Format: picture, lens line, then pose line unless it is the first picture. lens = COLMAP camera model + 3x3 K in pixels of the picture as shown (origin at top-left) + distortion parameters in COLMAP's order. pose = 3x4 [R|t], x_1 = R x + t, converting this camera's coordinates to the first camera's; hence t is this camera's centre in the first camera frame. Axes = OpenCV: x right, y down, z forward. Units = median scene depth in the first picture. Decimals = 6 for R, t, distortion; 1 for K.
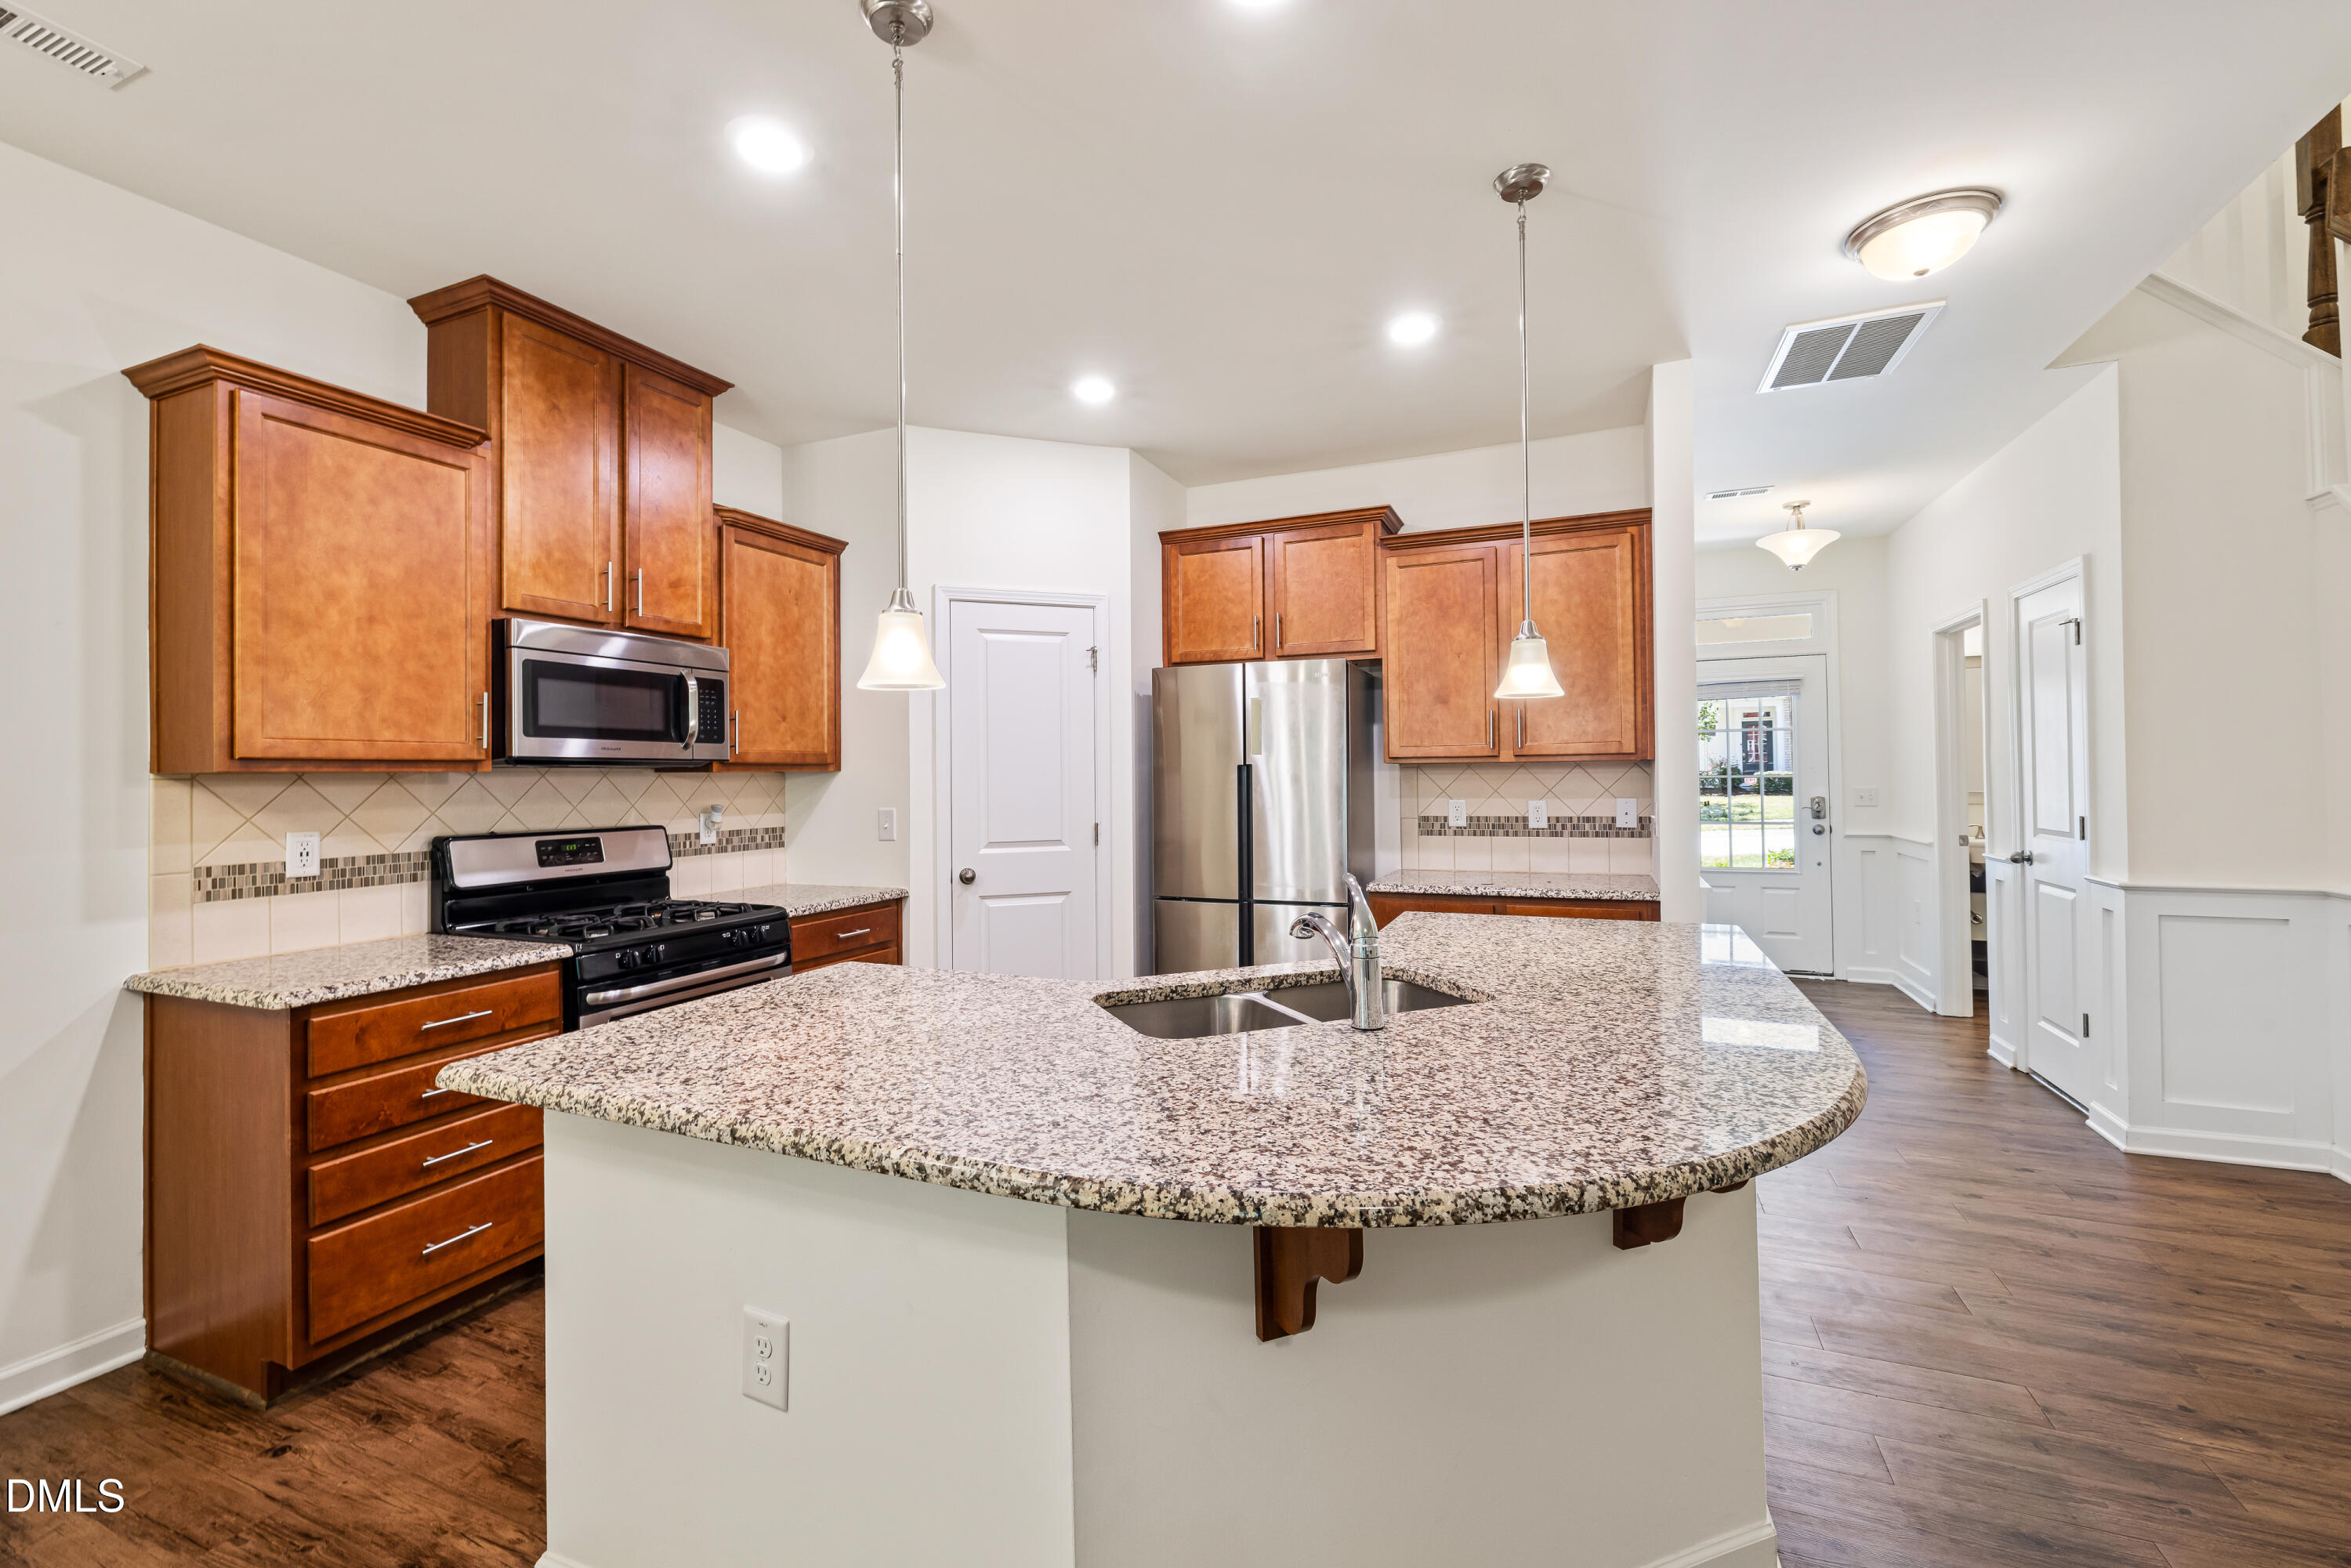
lens RADIAL K [[984.1, 0, 1157.9], [0, 984.1, 756.9], [0, 0, 1]] dist [-0.002070, -0.000325]
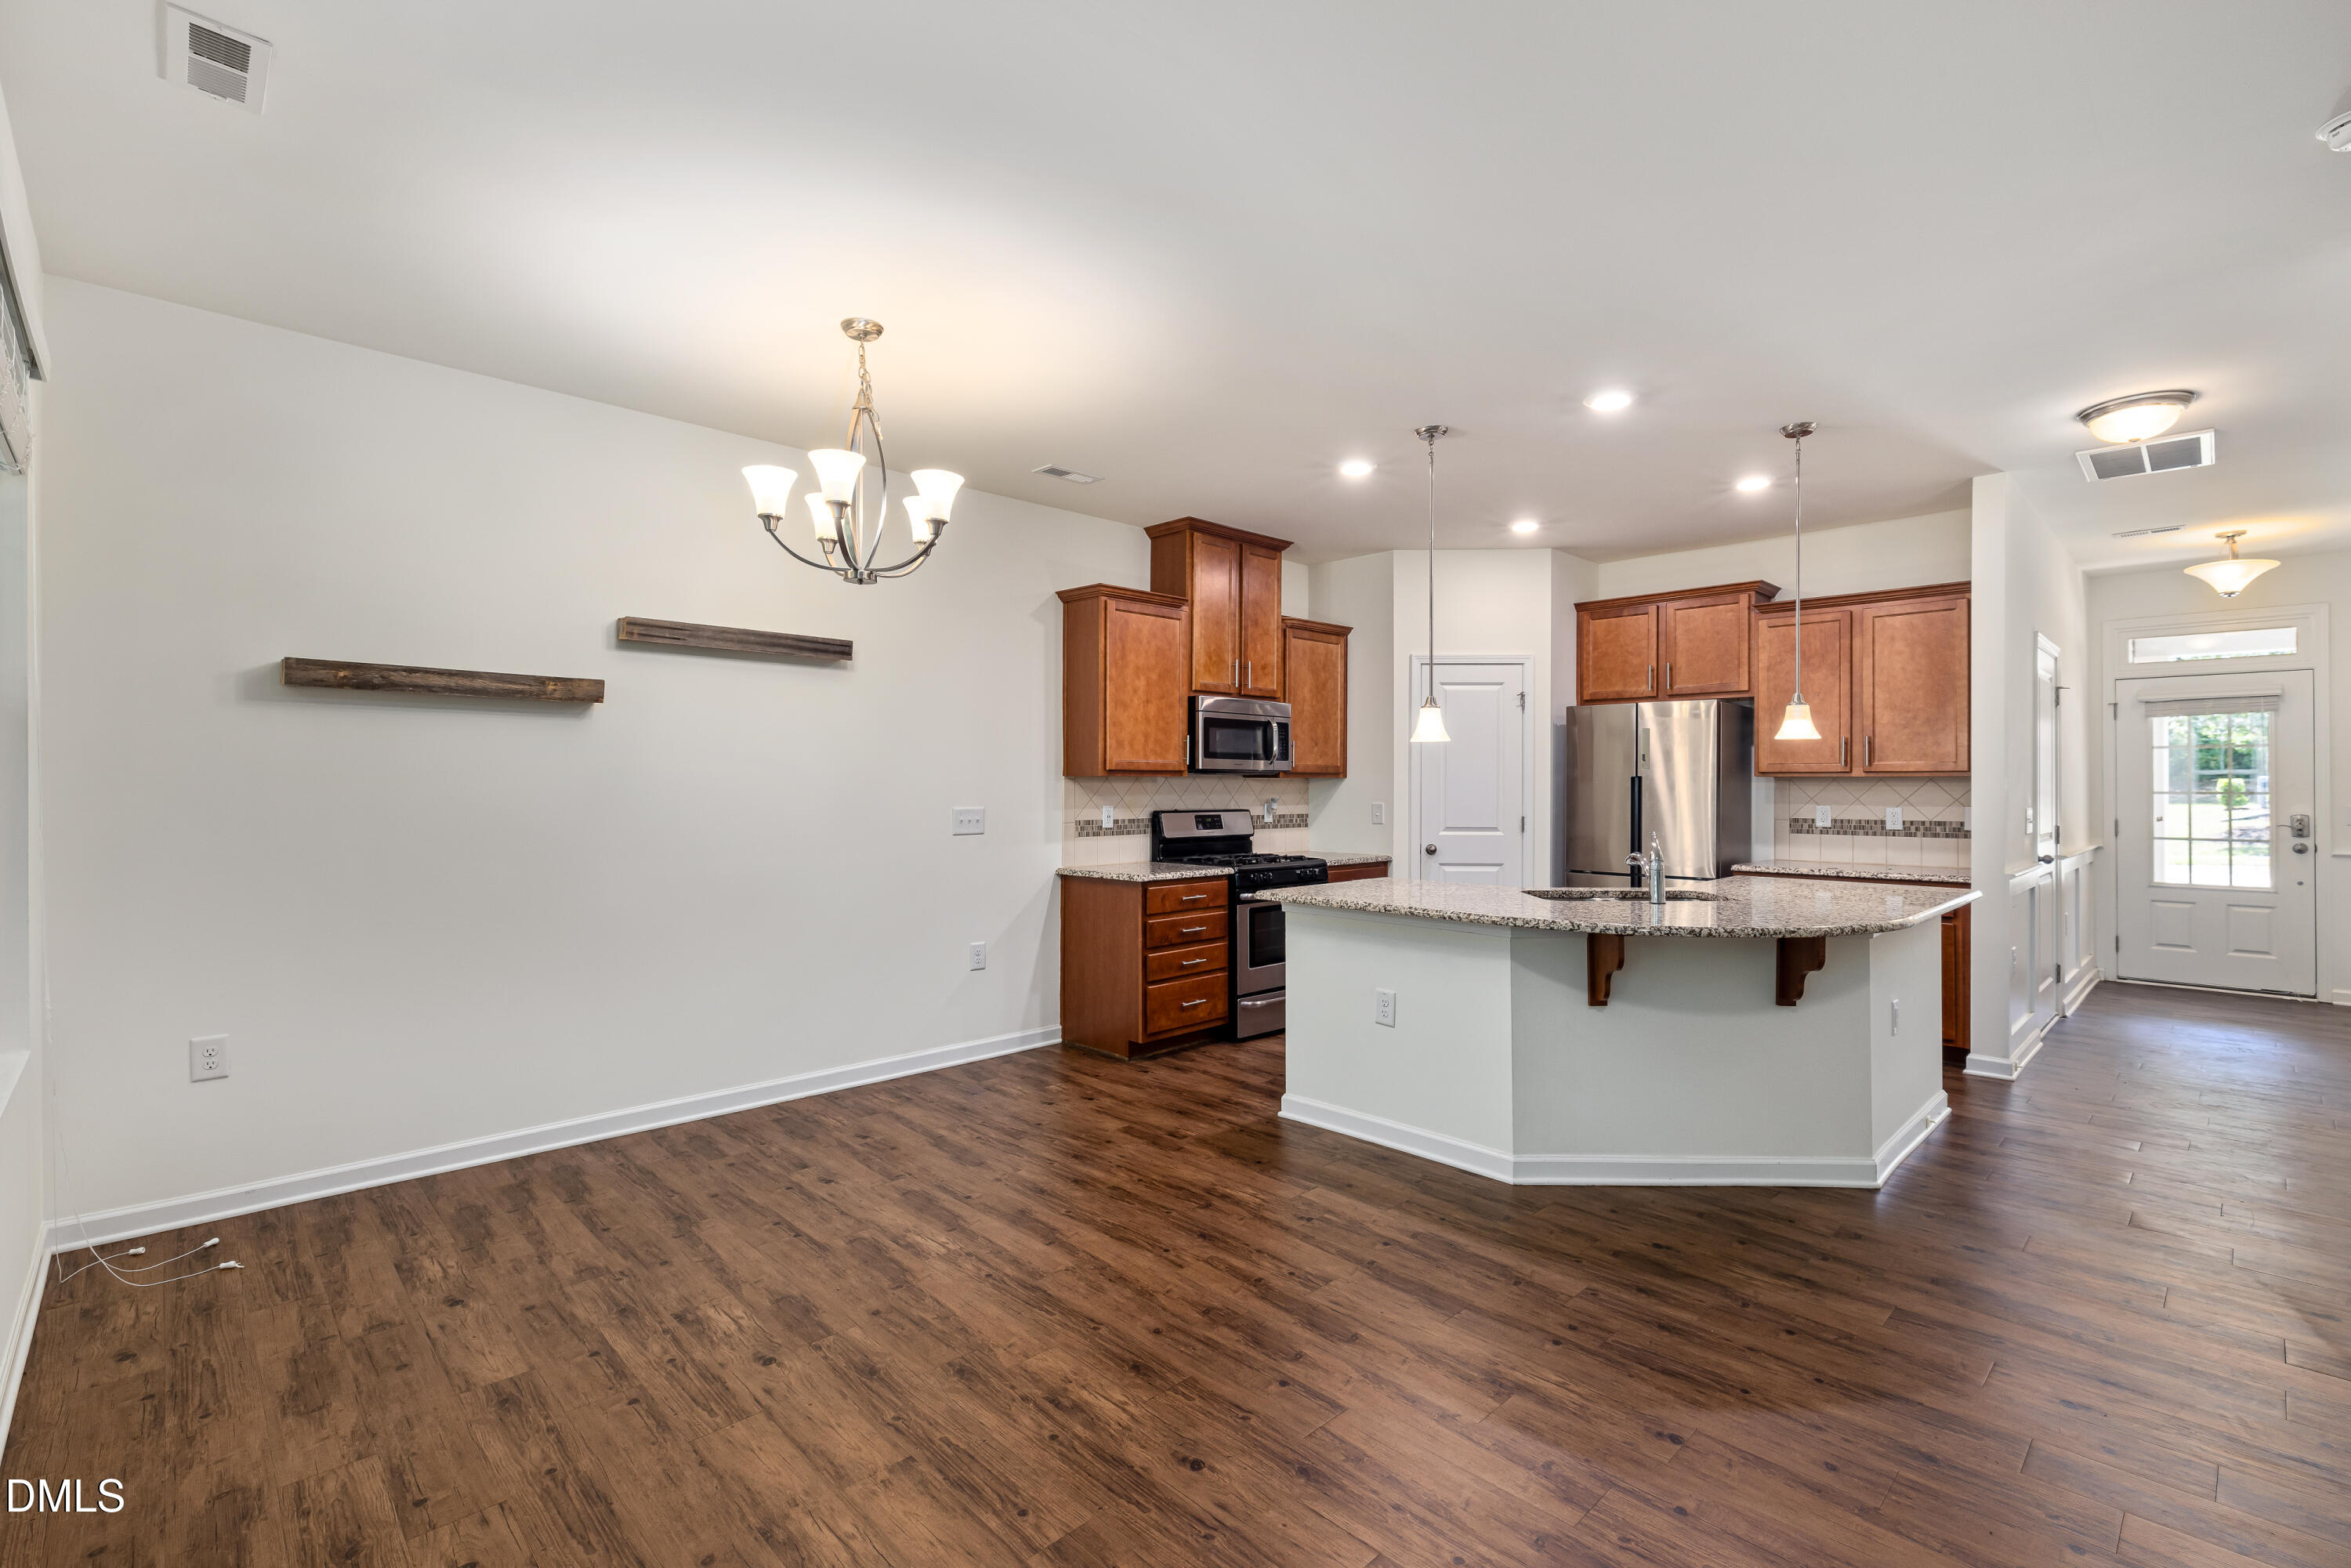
lens RADIAL K [[1031.9, 0, 1168.9], [0, 1031.9, 777.1], [0, 0, 1]] dist [0.000173, 0.000165]
pose [[0.923899, 0.011116, -0.382474, 0.049684], [-0.005719, 0.999867, 0.015244, -0.013697], [0.382593, -0.011897, 0.923840, -0.831064]]
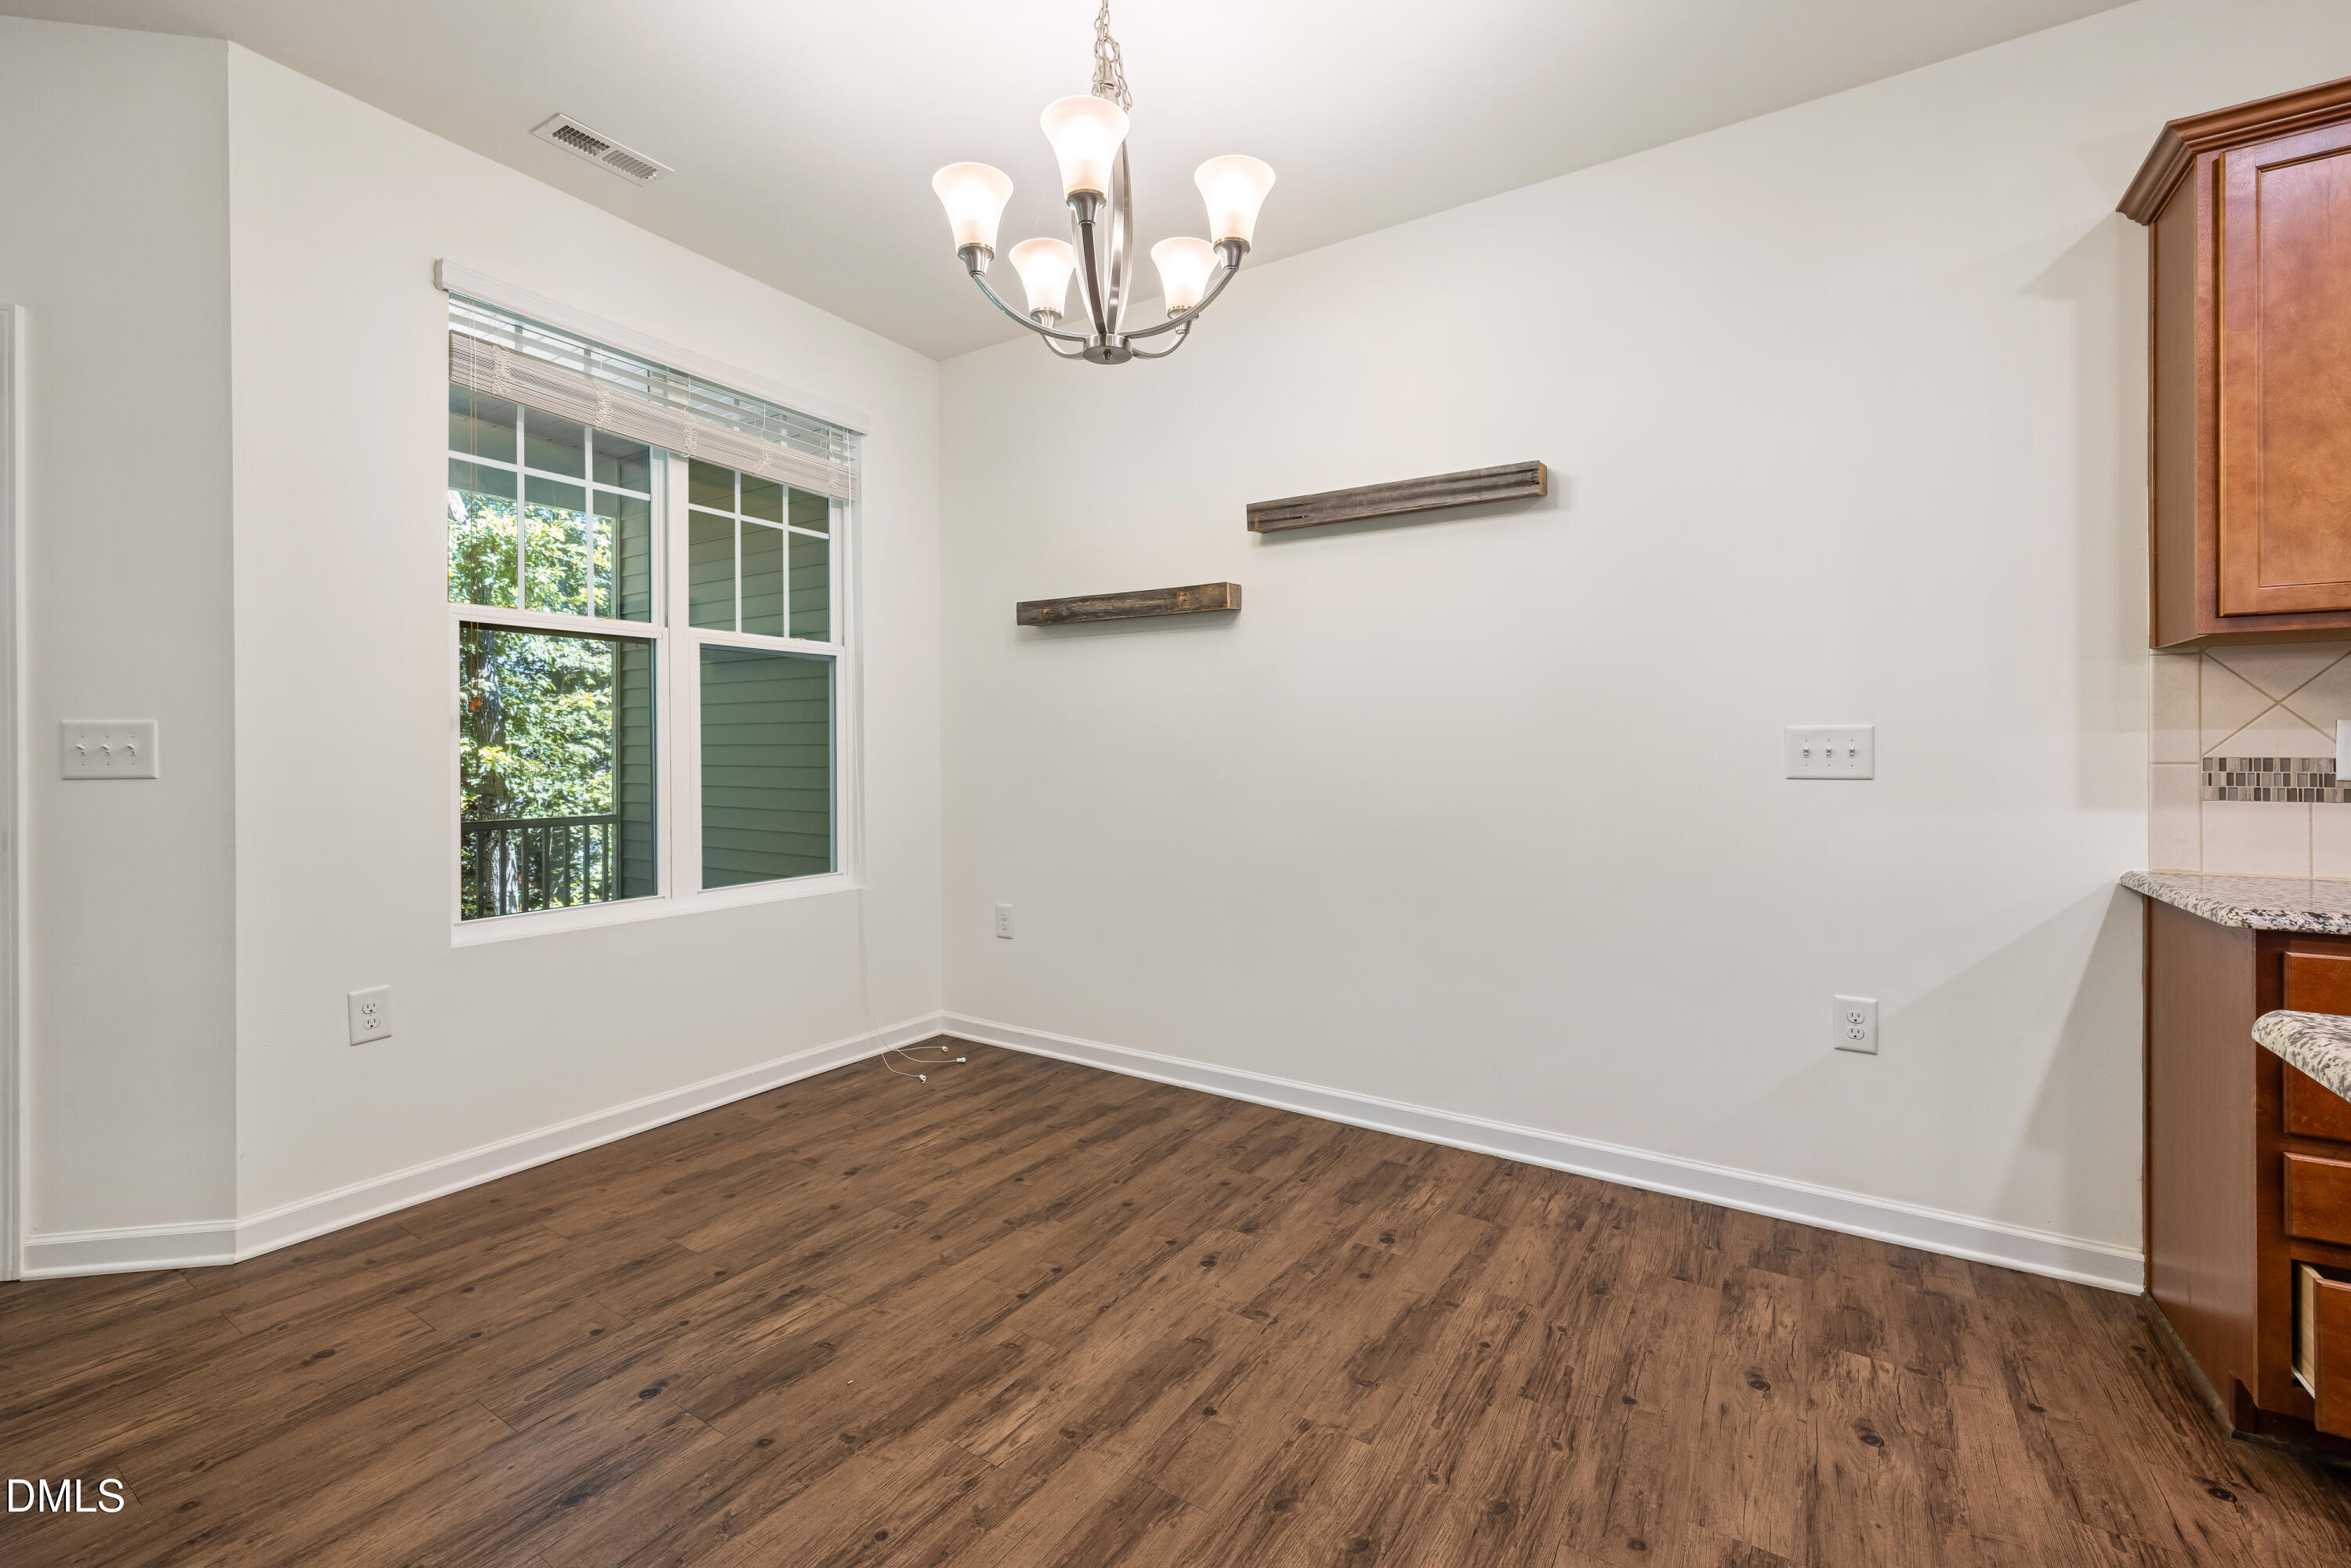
lens RADIAL K [[993.7, 0, 1171.1], [0, 993.7, 754.1], [0, 0, 1]] dist [0.001538, -0.000056]
pose [[-0.157093, 0.012588, -0.987504, 0.001120], [0.021725, 0.999721, 0.009288, 0.069391], [0.987345, -0.019994, -0.157323, 0.219146]]
